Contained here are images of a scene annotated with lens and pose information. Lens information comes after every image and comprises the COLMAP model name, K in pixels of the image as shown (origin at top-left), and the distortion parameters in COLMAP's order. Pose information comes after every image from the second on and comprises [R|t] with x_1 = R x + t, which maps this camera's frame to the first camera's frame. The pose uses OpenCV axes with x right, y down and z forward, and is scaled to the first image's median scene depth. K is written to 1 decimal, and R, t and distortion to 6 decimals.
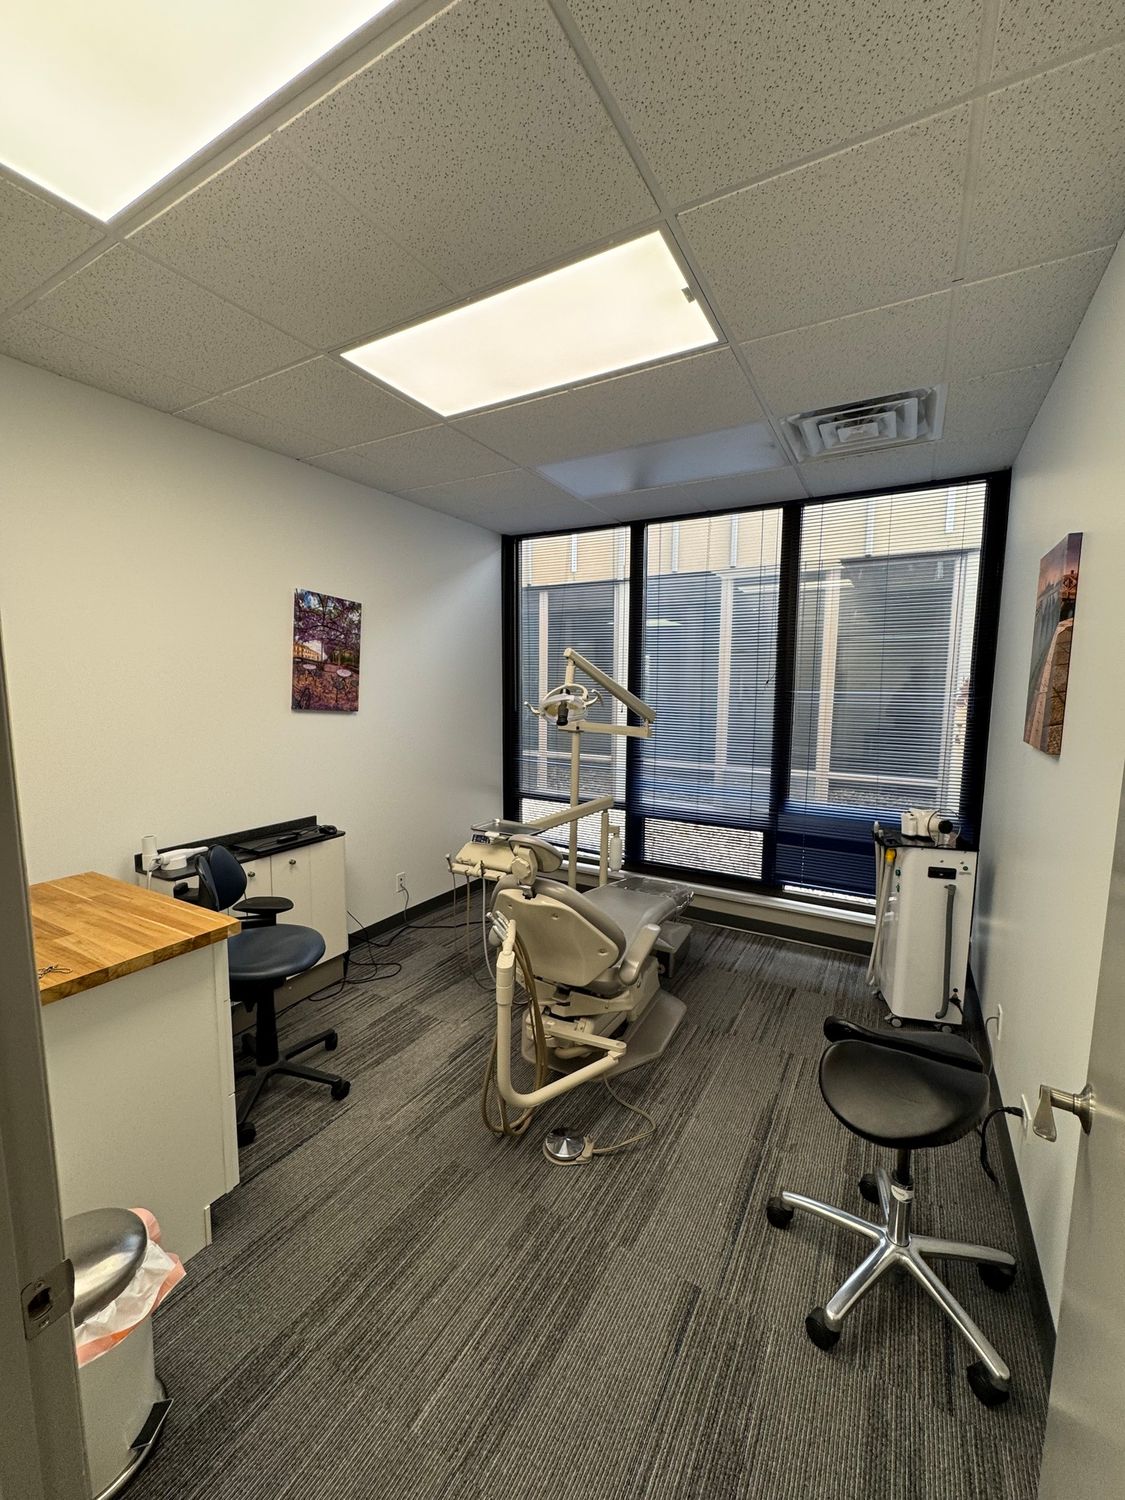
lens RADIAL K [[600.0, 0, 561.7], [0, 600.0, 757.2], [0, 0, 1]] dist [-0.008667, -0.000811]
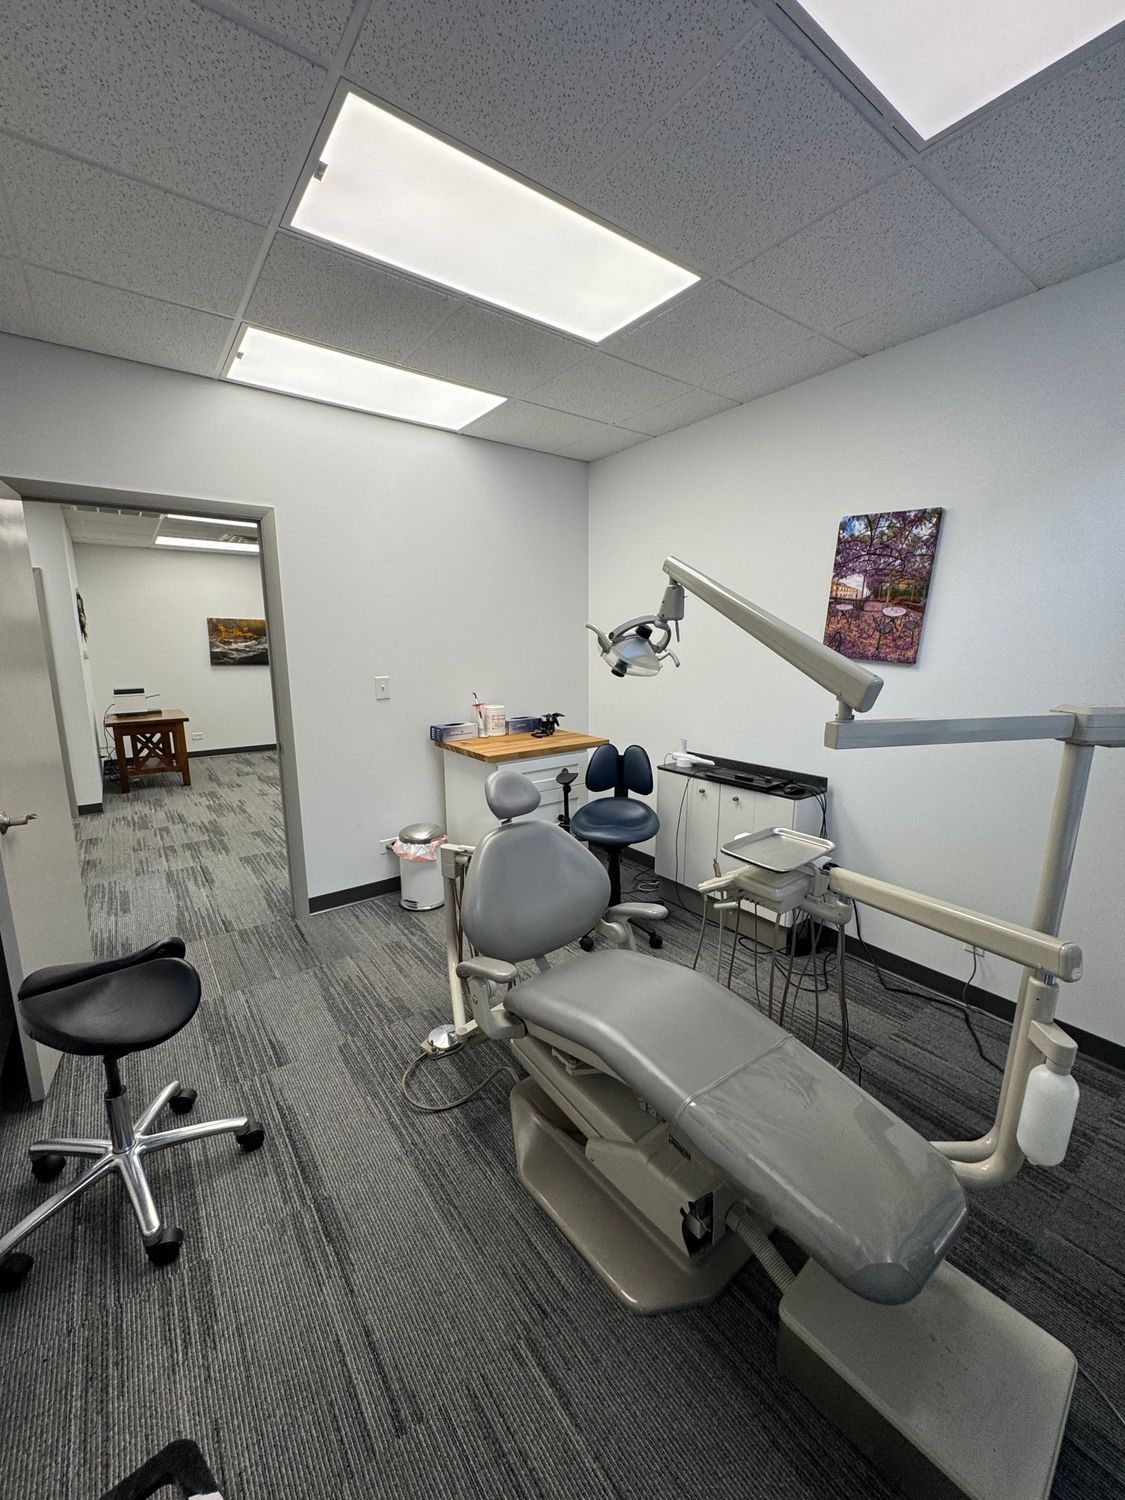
lens RADIAL K [[600.0, 0, 571.8], [0, 600.0, 756.4], [0, 0, 1]] dist [-0.008667, -0.000811]
pose [[-0.394418, 0.166402, -0.903739, 0.556798], [-0.110000, 0.967847, 0.226213, -0.095978], [0.912323, 0.188634, -0.363433, 1.009506]]
